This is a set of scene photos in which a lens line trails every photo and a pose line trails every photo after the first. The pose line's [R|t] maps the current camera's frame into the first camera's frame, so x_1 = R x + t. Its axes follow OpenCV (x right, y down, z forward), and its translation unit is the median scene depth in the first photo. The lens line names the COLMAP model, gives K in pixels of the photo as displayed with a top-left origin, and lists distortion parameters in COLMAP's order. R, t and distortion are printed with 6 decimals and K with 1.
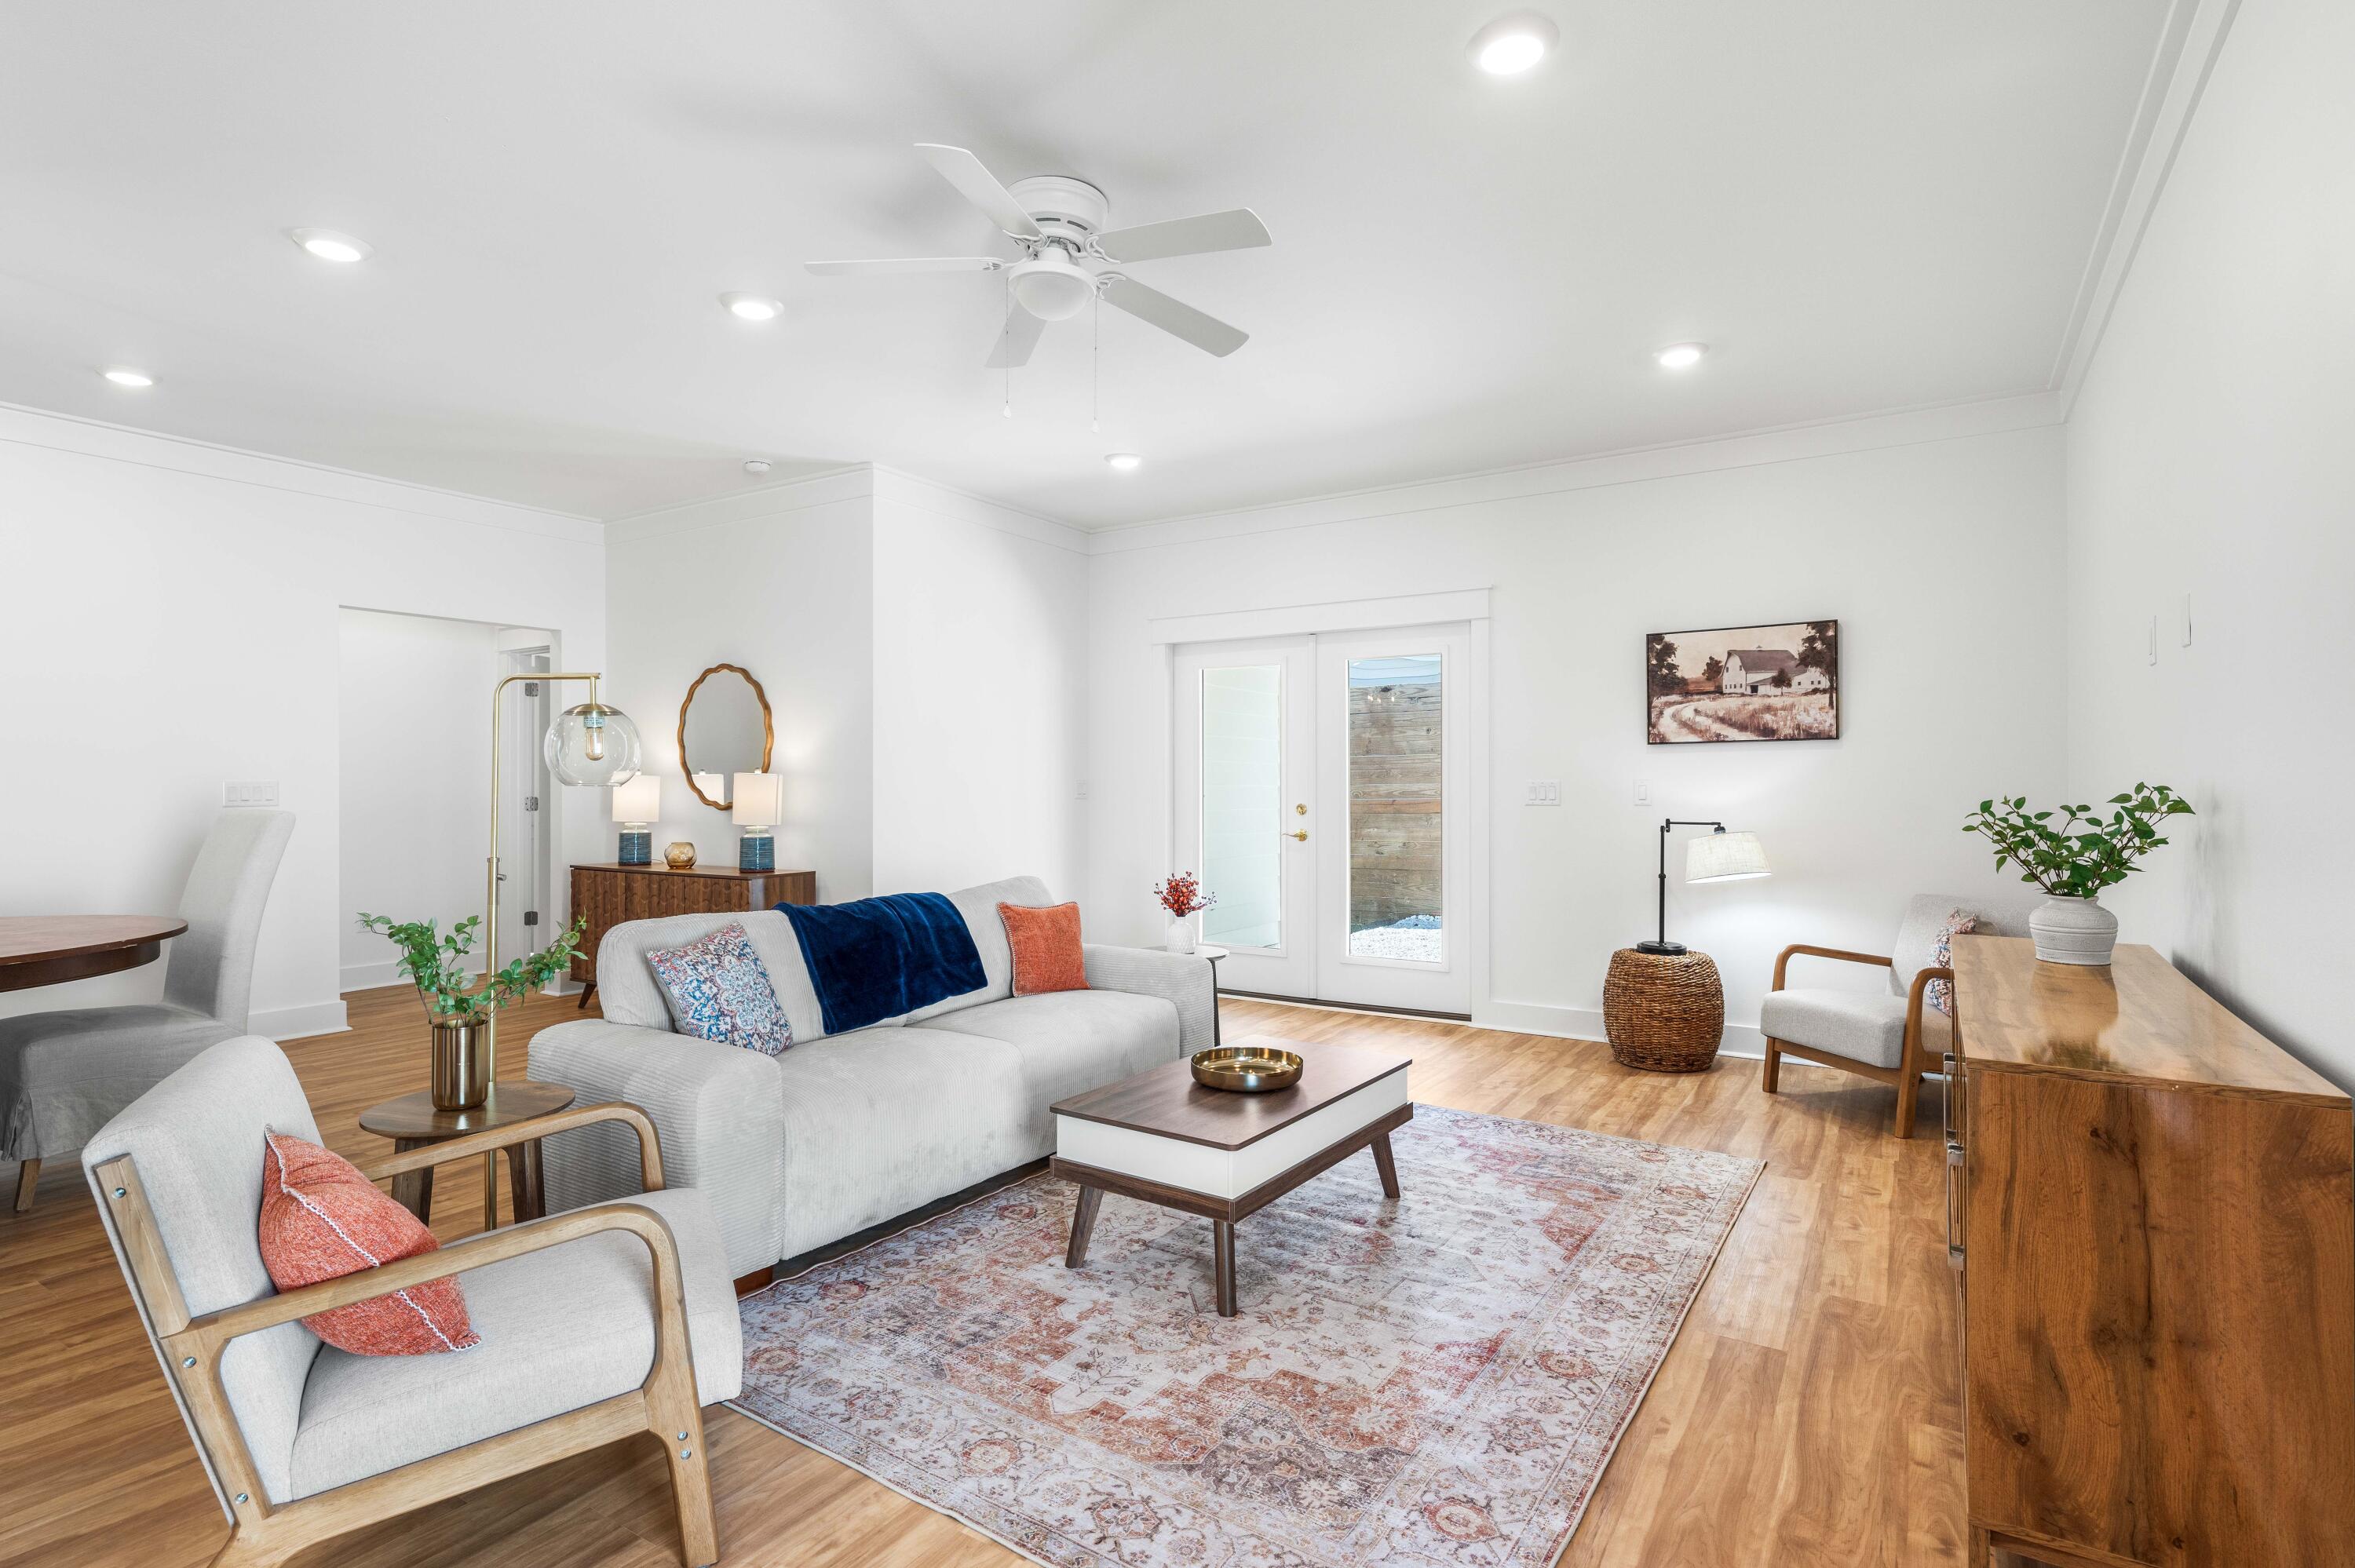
lens RADIAL K [[1157.8, 0, 1177.5], [0, 1157.8, 784.0], [0, 0, 1]] dist [-0.000273, -0.000070]
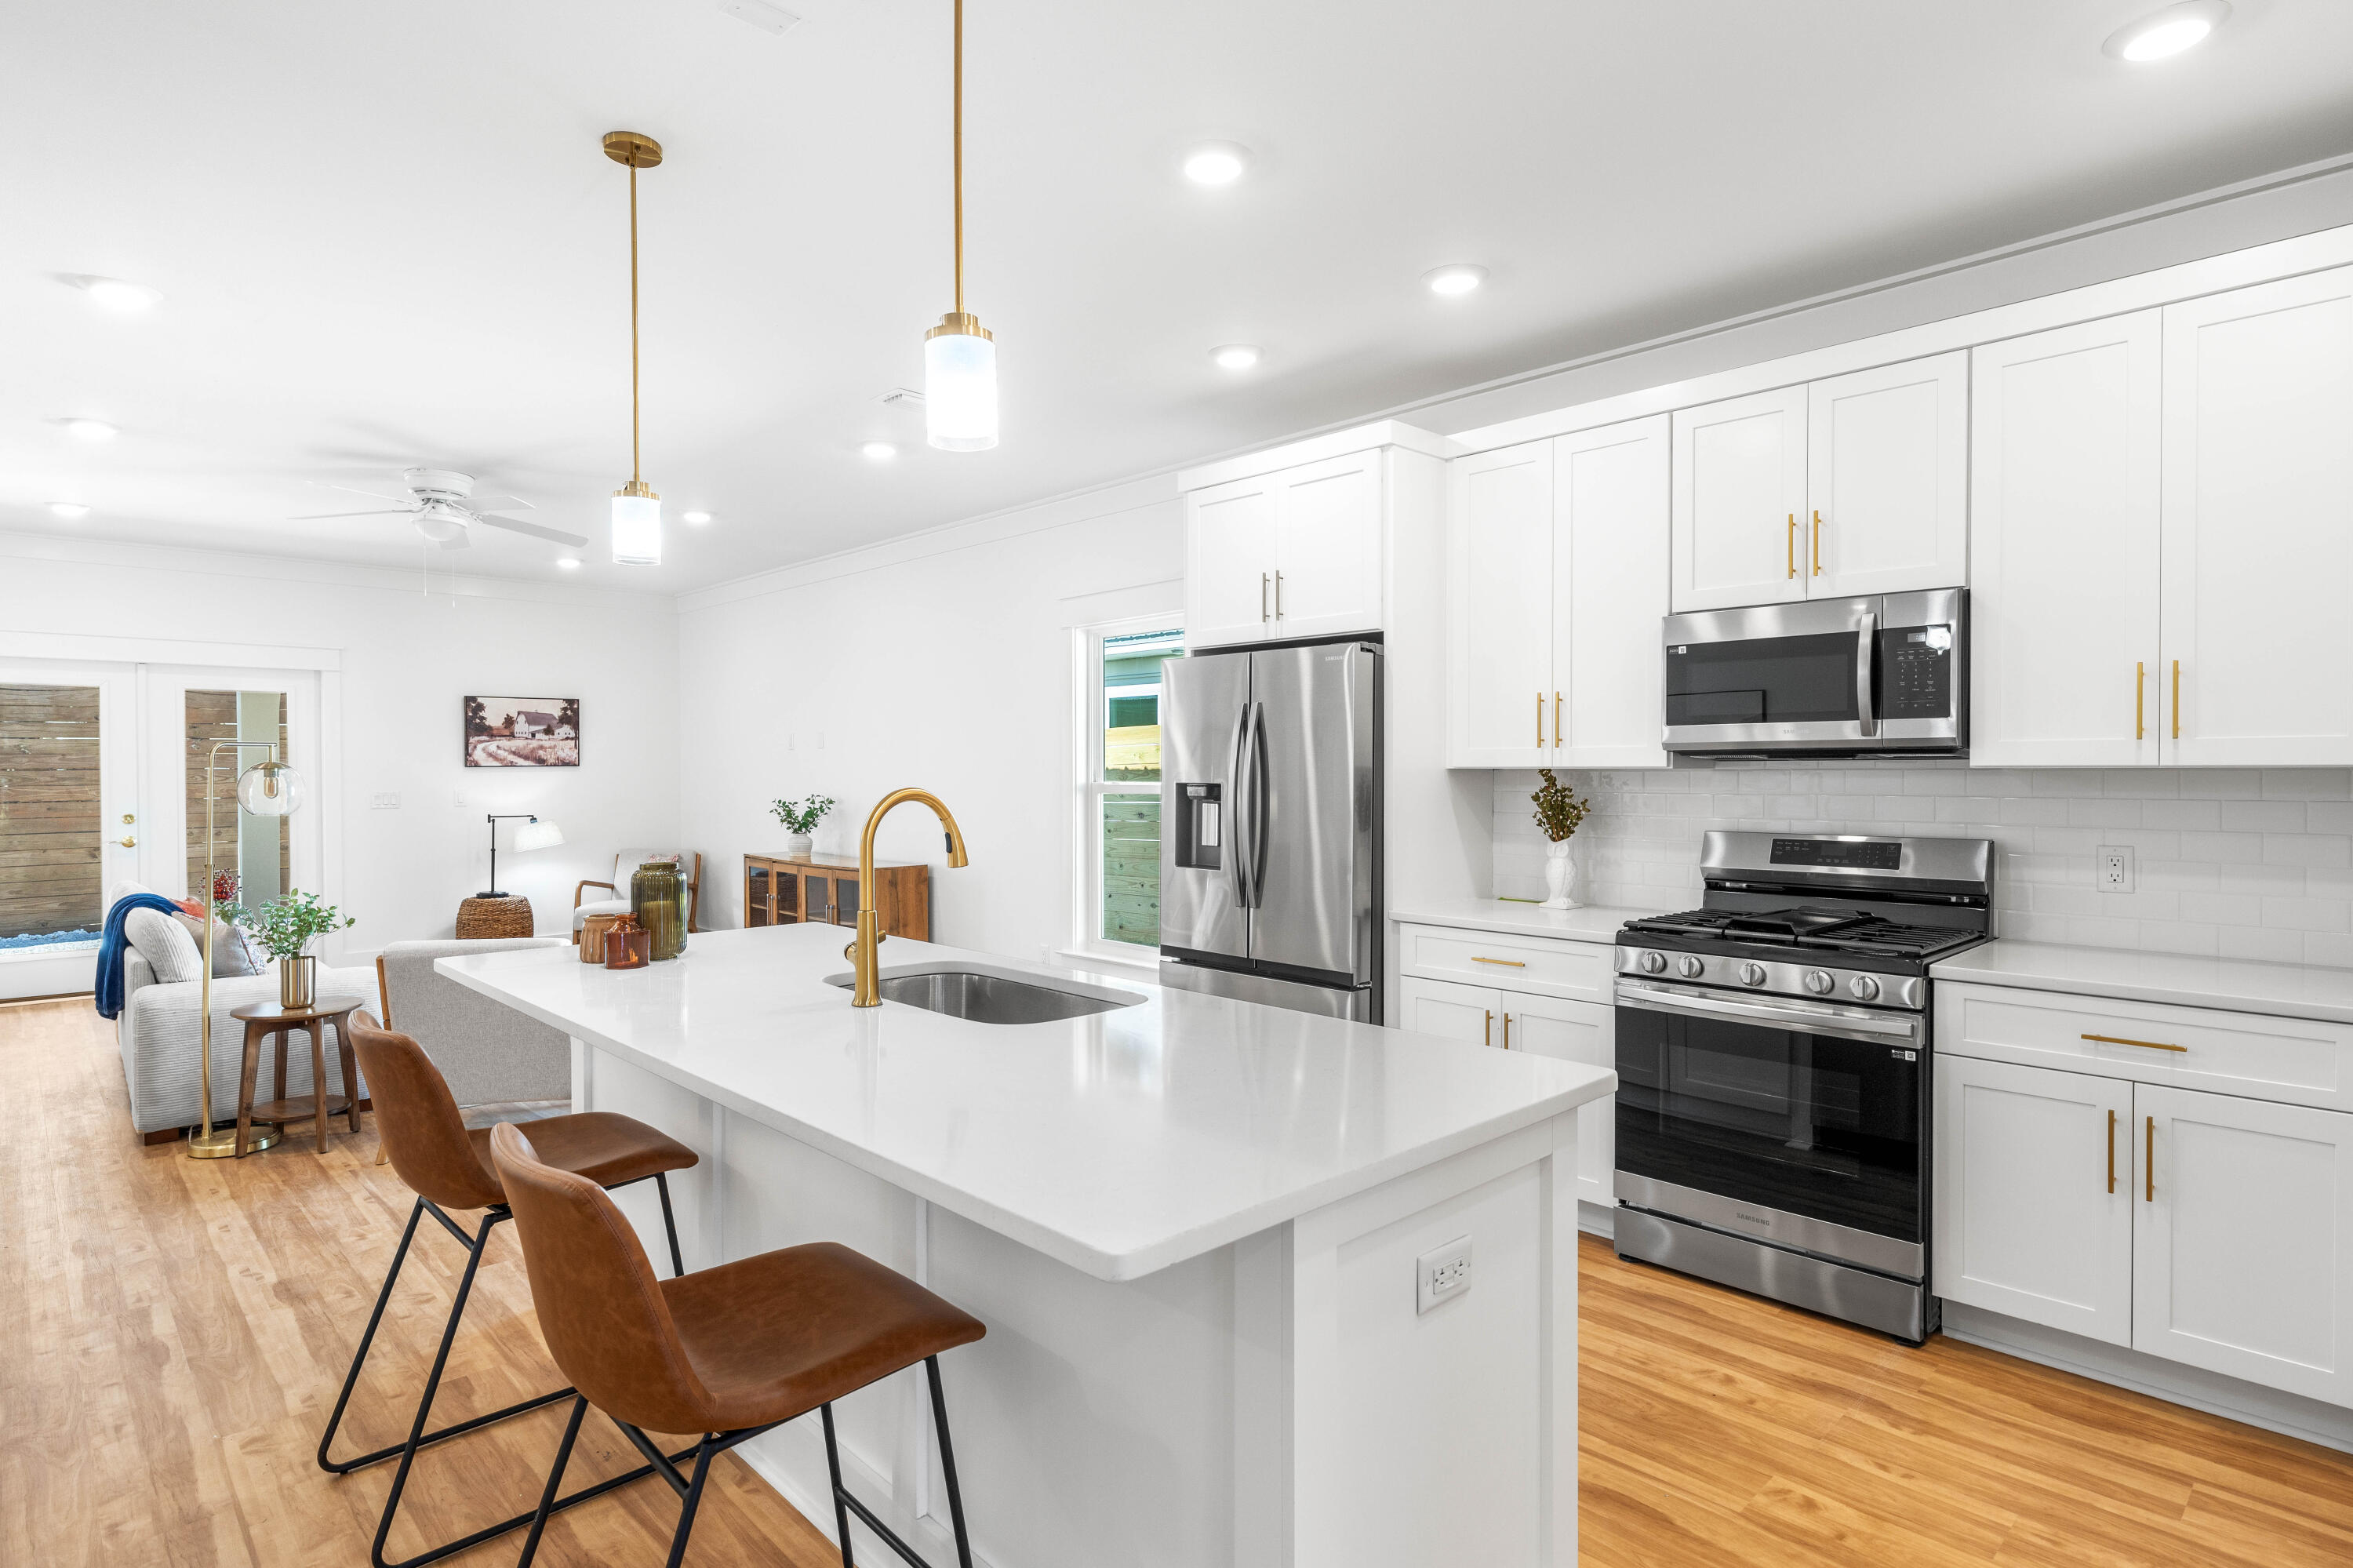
lens RADIAL K [[1220.4, 0, 1181.2], [0, 1220.4, 779.7], [0, 0, 1]] dist [-0.001232, 0.000641]
pose [[0.233557, -0.007575, 0.972314, -1.843271], [0.001154, 0.999971, 0.007513, -0.054667], [-0.972342, -0.000633, 0.233559, -0.602000]]
